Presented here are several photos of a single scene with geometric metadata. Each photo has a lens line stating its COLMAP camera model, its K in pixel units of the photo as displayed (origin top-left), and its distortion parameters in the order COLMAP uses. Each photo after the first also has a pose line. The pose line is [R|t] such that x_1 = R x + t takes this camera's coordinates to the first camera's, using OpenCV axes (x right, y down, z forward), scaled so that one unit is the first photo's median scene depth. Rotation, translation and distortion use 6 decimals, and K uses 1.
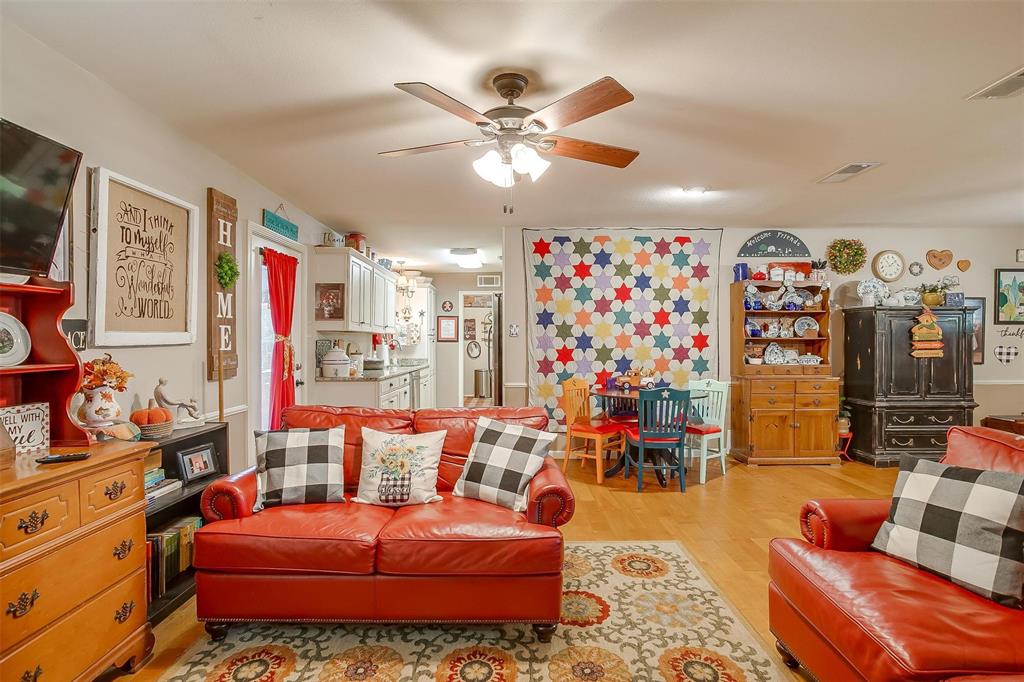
lens RADIAL K [[496.2, 0, 510.2], [0, 496.2, 343.1], [0, 0, 1]] dist [-0.049913, 0.022436]
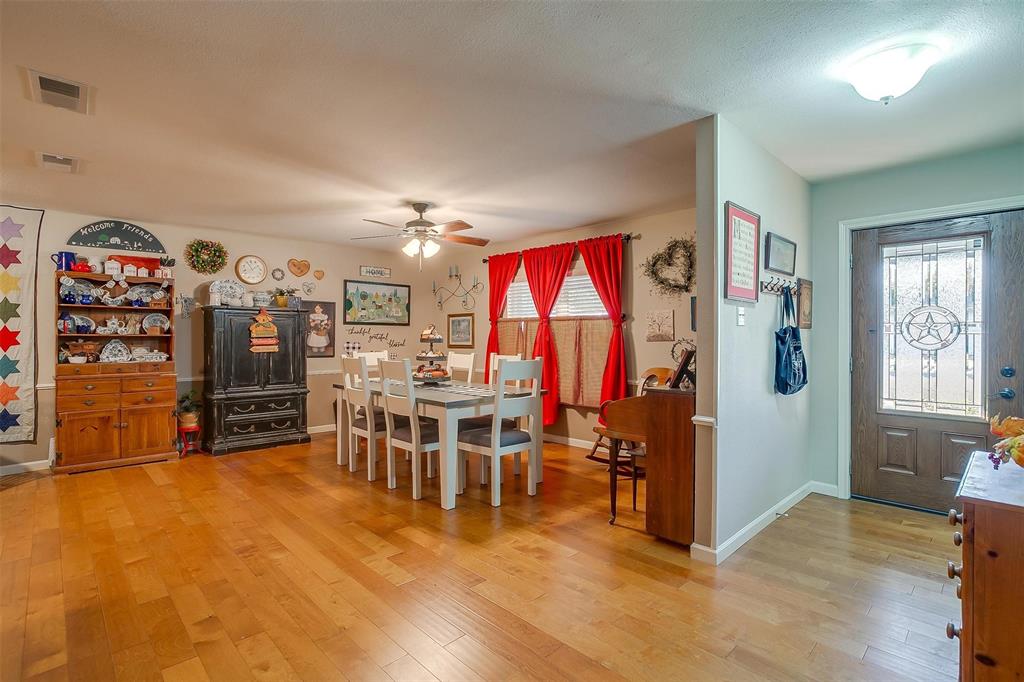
lens RADIAL K [[496.2, 0, 515.0], [0, 496.2, 339.7], [0, 0, 1]] dist [-0.049913, 0.022436]
pose [[0.712512, -0.002651, 0.701655, 0.443155], [0.003701, 0.999993, 0.000021, 0.002086], [-0.701651, 0.002582, 0.712516, -0.215510]]
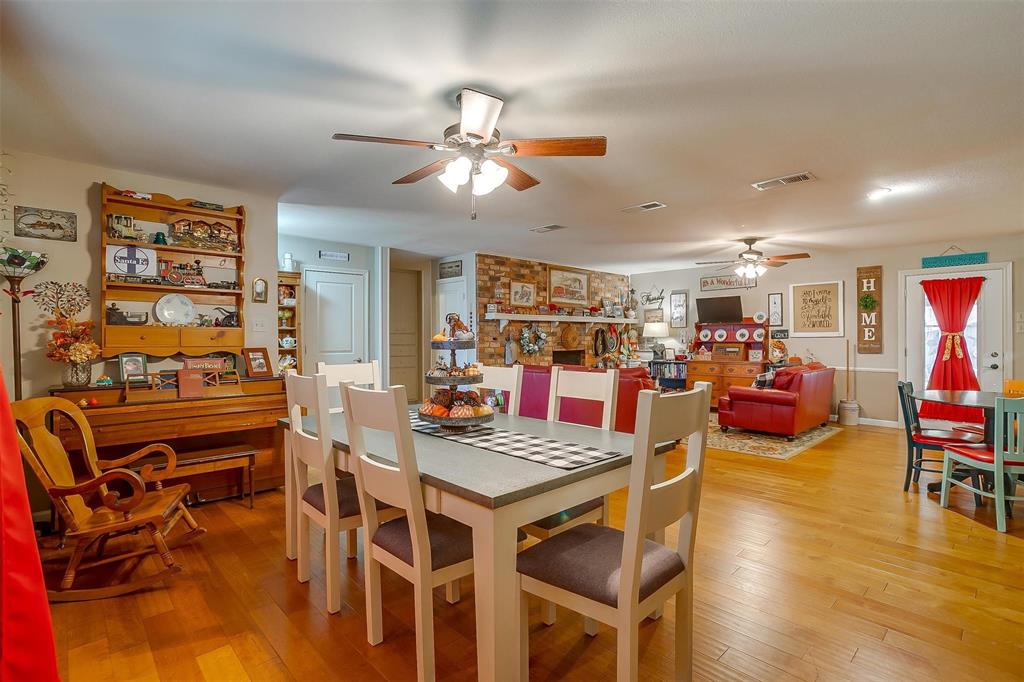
lens RADIAL K [[496.2, 0, 519.2], [0, 496.2, 337.4], [0, 0, 1]] dist [-0.049913, 0.022436]
pose [[-0.714456, 0.005797, -0.699656, 1.241754], [-0.000566, 0.999961, 0.008862, -0.008900], [0.699680, 0.006728, -0.714425, 0.905271]]
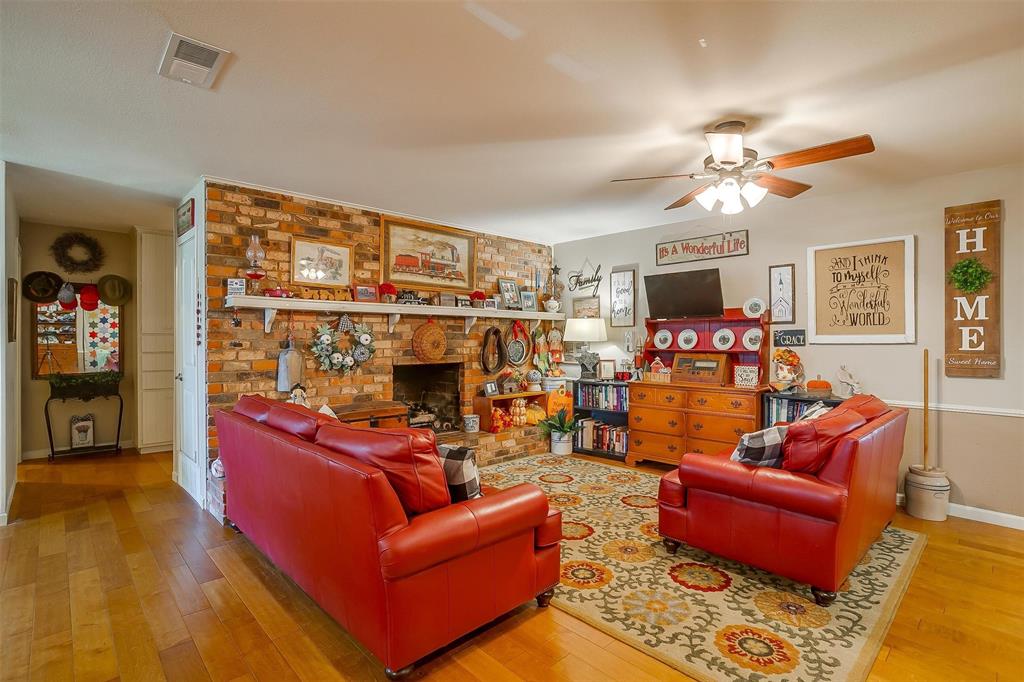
lens RADIAL K [[496.2, 0, 514.1], [0, 496.2, 339.6], [0, 0, 1]] dist [-0.049913, 0.022436]
pose [[-0.719454, 0.002241, -0.694536, 0.542671], [-0.004965, 0.999953, 0.008371, -0.007708], [0.694522, 0.009471, -0.719409, 0.666505]]
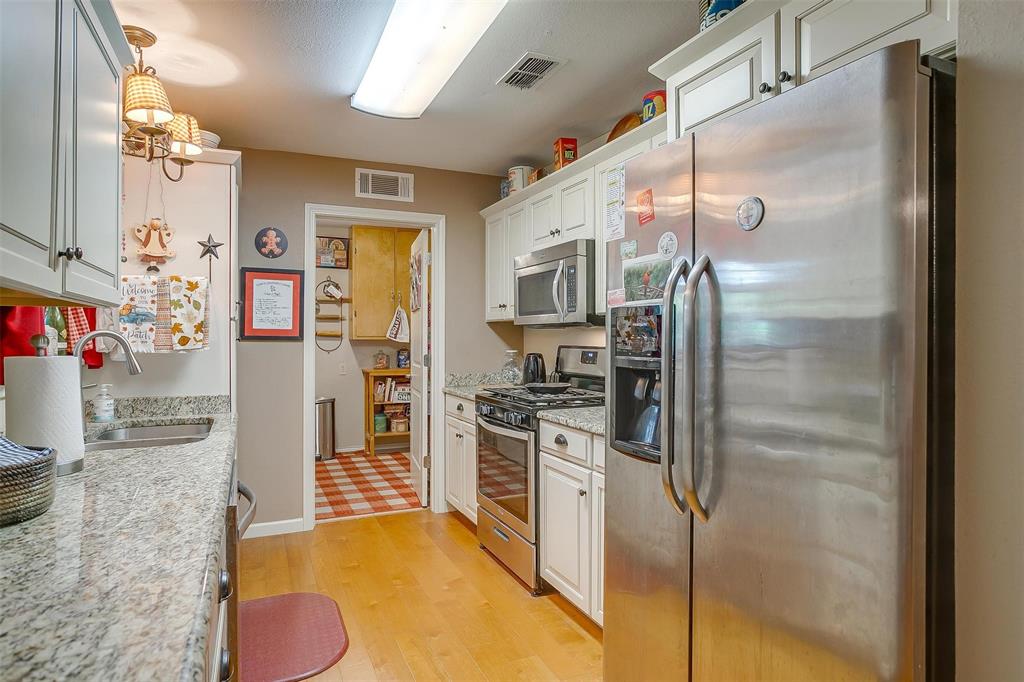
lens RADIAL K [[573.9, 0, 513.3], [0, 573.9, 336.8], [0, 0, 1]] dist [-0.023763, 0.002821]
pose [[0.906162, 0.004762, 0.422904, -0.241442], [-0.002329, 0.999978, -0.006269, -0.005138], [-0.422925, 0.004696, 0.906153, 0.927659]]
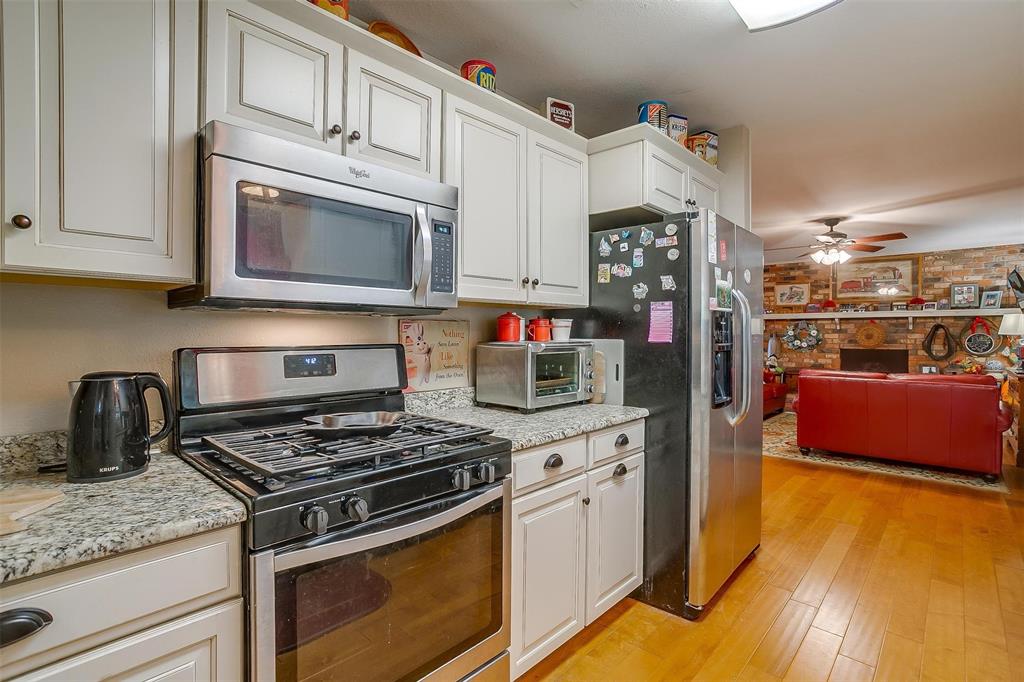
lens RADIAL K [[496.2, 0, 507.2], [0, 496.2, 335.4], [0, 0, 1]] dist [-0.049913, 0.022436]
pose [[-0.730218, -0.001843, 0.683211, -0.199358], [0.003945, 0.999968, 0.006915, -0.007021], [-0.683202, 0.007744, -0.730188, 1.642212]]
